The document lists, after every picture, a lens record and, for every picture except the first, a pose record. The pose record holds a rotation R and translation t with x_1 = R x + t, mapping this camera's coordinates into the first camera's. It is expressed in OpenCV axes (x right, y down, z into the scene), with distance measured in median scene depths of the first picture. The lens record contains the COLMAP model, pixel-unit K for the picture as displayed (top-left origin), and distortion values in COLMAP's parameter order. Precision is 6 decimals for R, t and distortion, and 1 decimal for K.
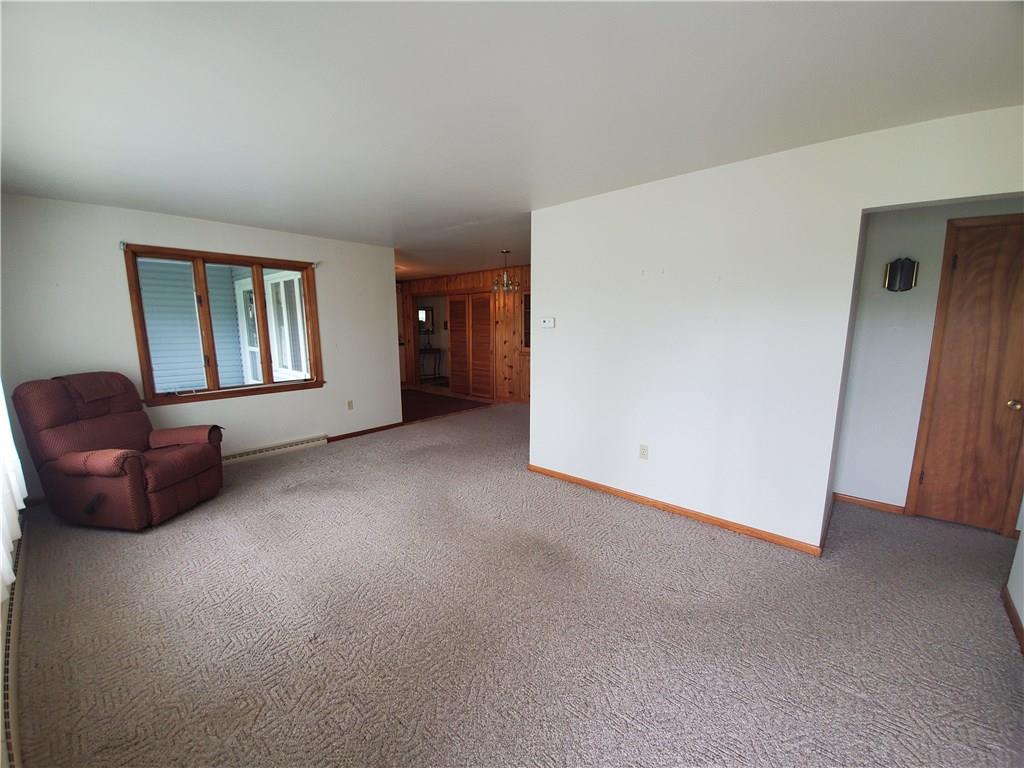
lens RADIAL K [[405.7, 0, 512.0], [0, 405.7, 392.5], [0, 0, 1]] dist [0.001668, -0.013325]
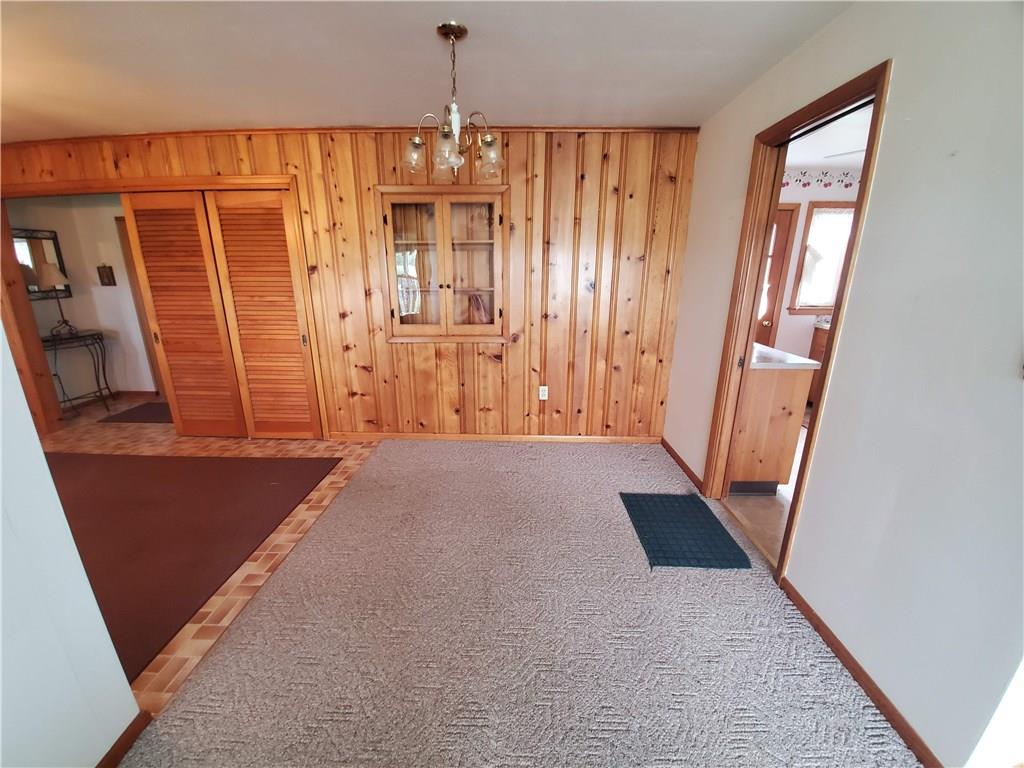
lens RADIAL K [[405.7, 0, 512.0], [0, 405.7, 392.5], [0, 0, 1]] dist [0.001668, -0.013325]
pose [[0.762146, -0.179145, 0.622126, -0.152171], [0.101753, 0.982156, 0.158164, -0.084144], [-0.639359, -0.057241, 0.766775, 0.495380]]
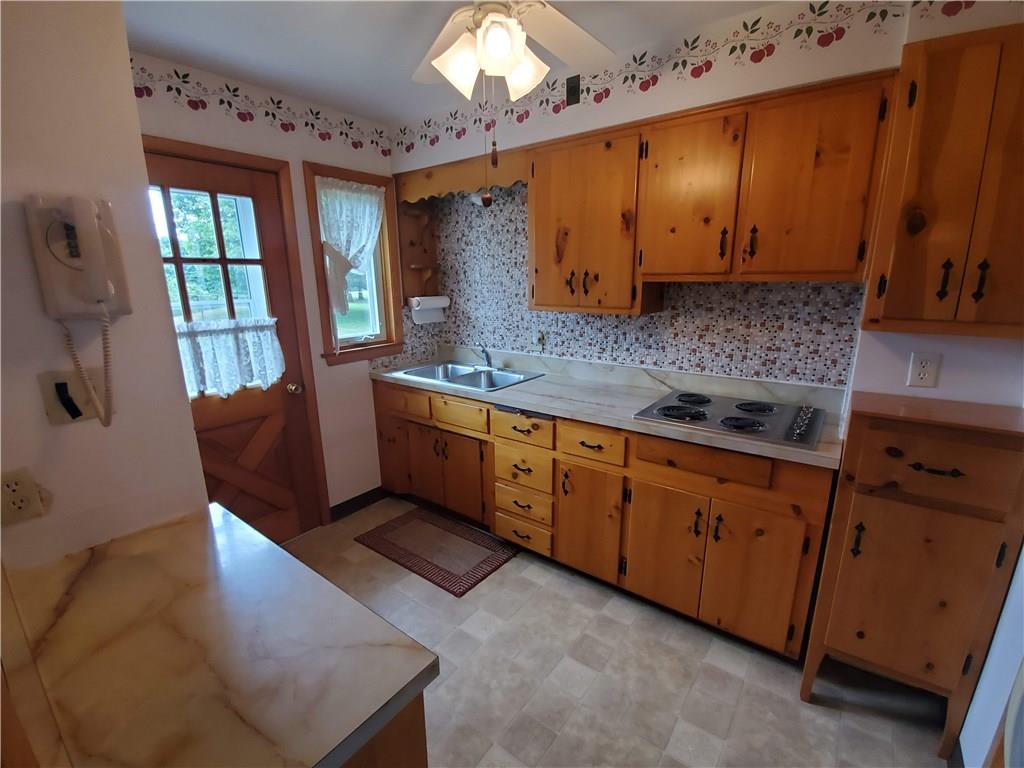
lens RADIAL K [[454.4, 0, 507.9], [0, 454.4, 393.4], [0, 0, 1]] dist [-0.019469, -0.000129]
pose [[-0.071701, -0.245319, 0.966787, 0.138462], [0.176327, 0.950898, 0.254364, -0.105765], [-0.981717, 0.188709, -0.024924, 0.558088]]
